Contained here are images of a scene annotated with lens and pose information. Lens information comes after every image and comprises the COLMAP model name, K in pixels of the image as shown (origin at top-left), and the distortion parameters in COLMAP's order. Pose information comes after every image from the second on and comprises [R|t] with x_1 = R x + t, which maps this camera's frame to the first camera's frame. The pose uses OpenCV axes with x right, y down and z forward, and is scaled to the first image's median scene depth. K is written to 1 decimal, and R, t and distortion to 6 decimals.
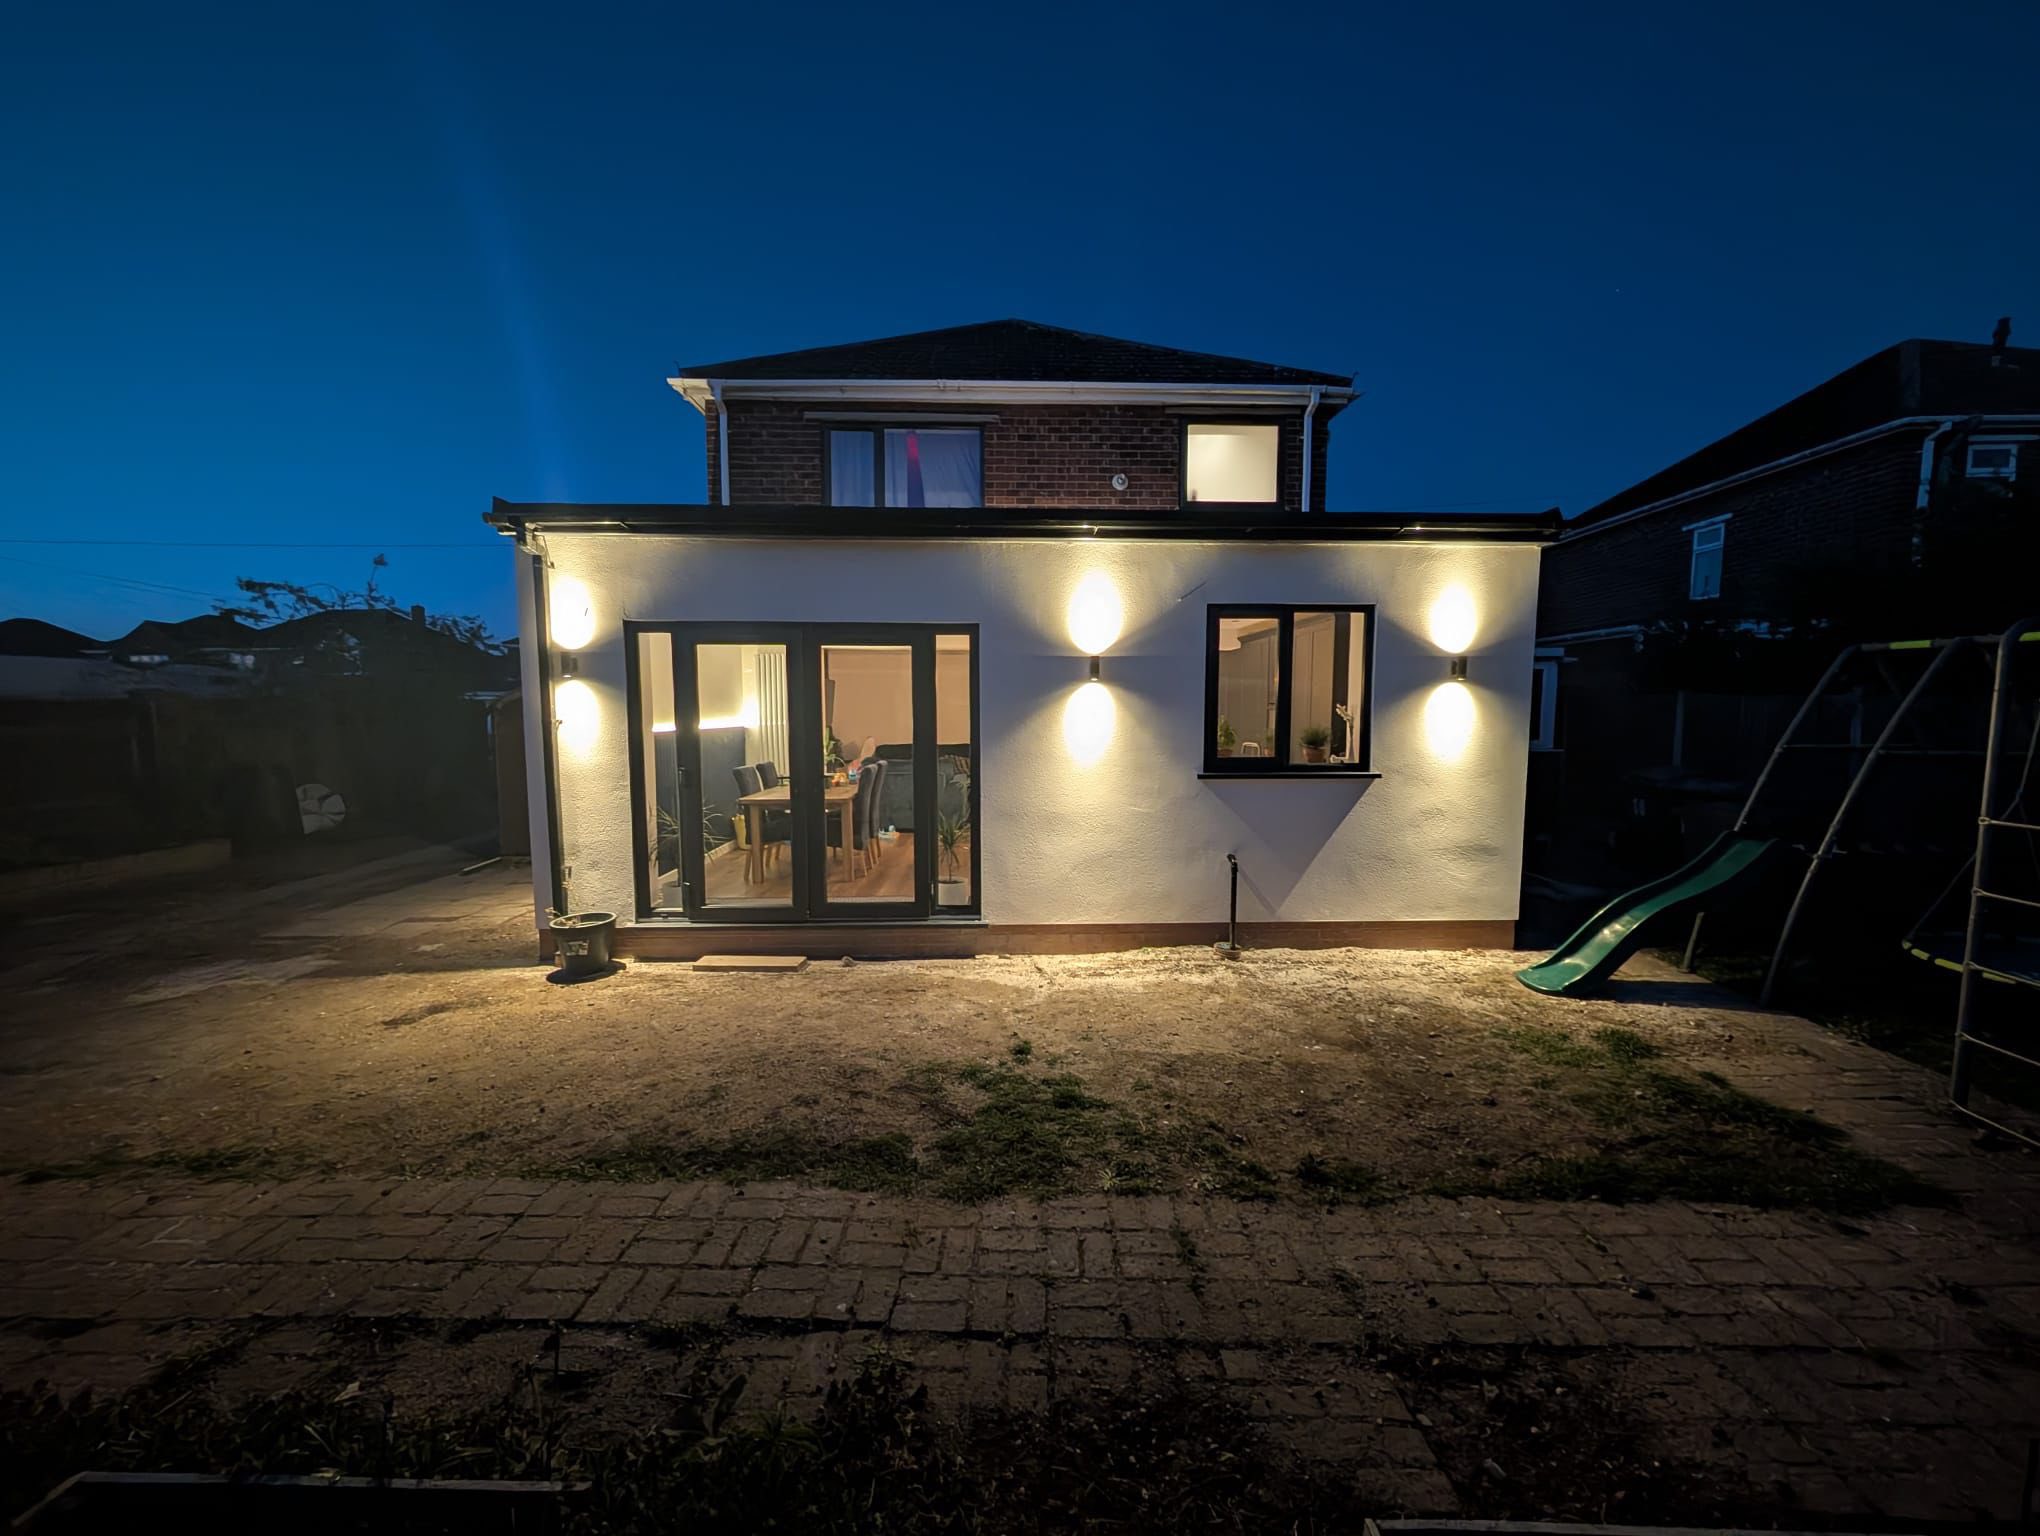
lens RADIAL K [[796.1, 0, 1013.8], [0, 796.1, 770.0], [0, 0, 1]] dist [-0.001962, 0.000683]
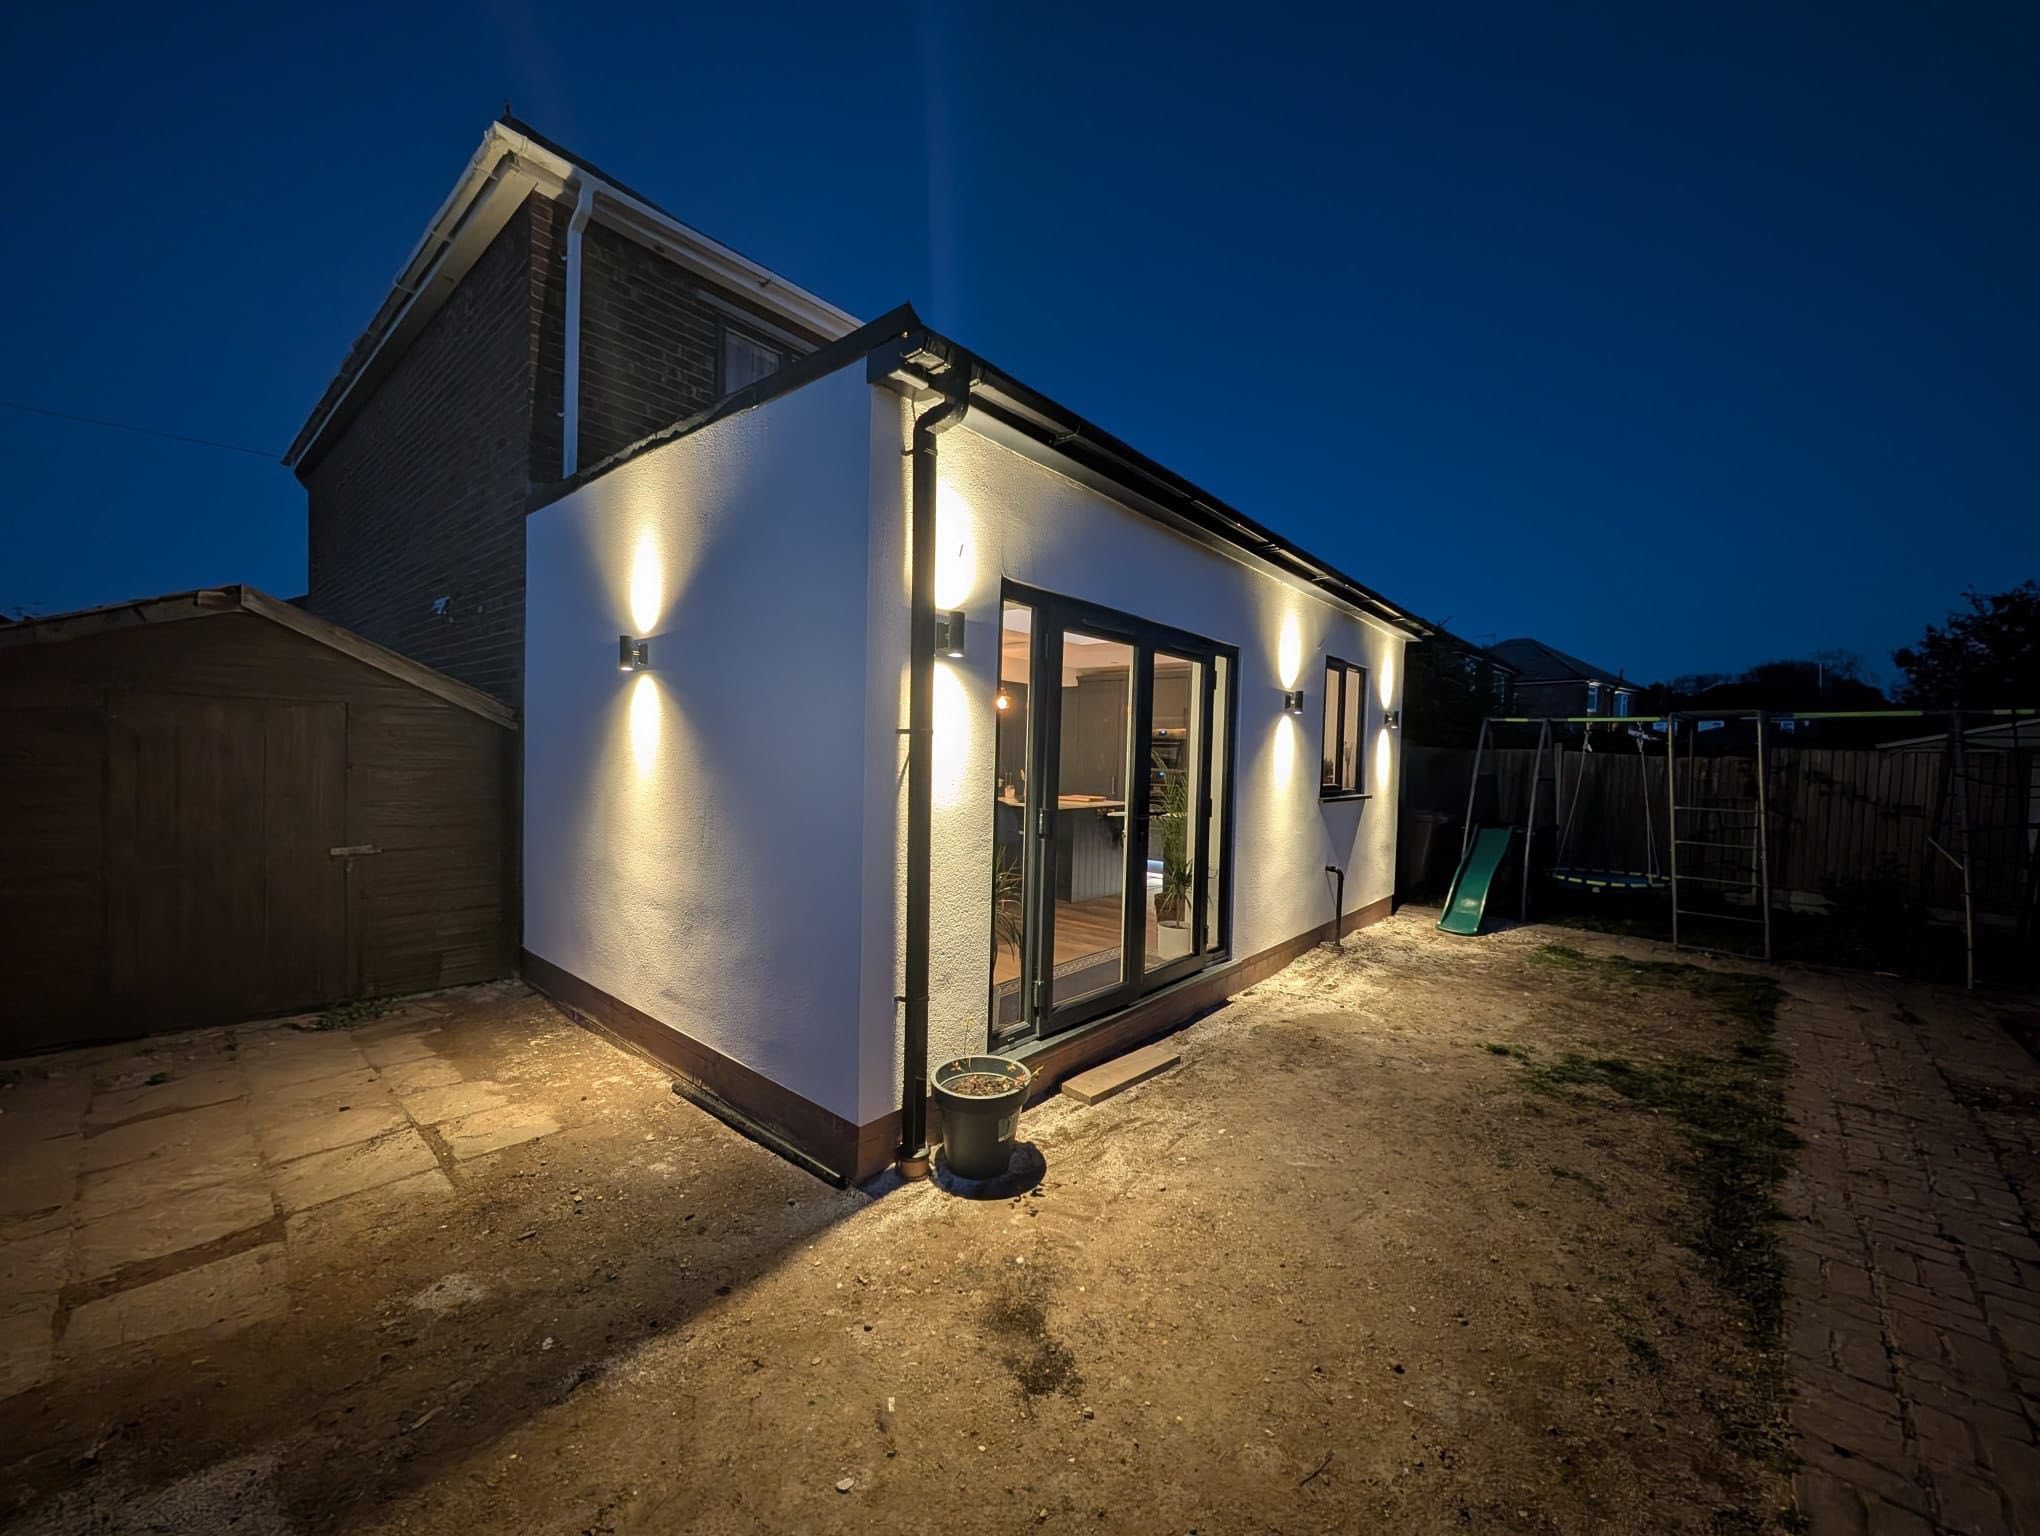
lens RADIAL K [[796.1, 0, 1012.0], [0, 796.1, 770.4], [0, 0, 1]] dist [-0.001962, 0.000683]
pose [[0.655779, 0.001522, 0.754952, -1.014026], [0.030231, 0.999143, -0.028274, -0.018561], [-0.754348, 0.041365, 0.655171, 0.622617]]
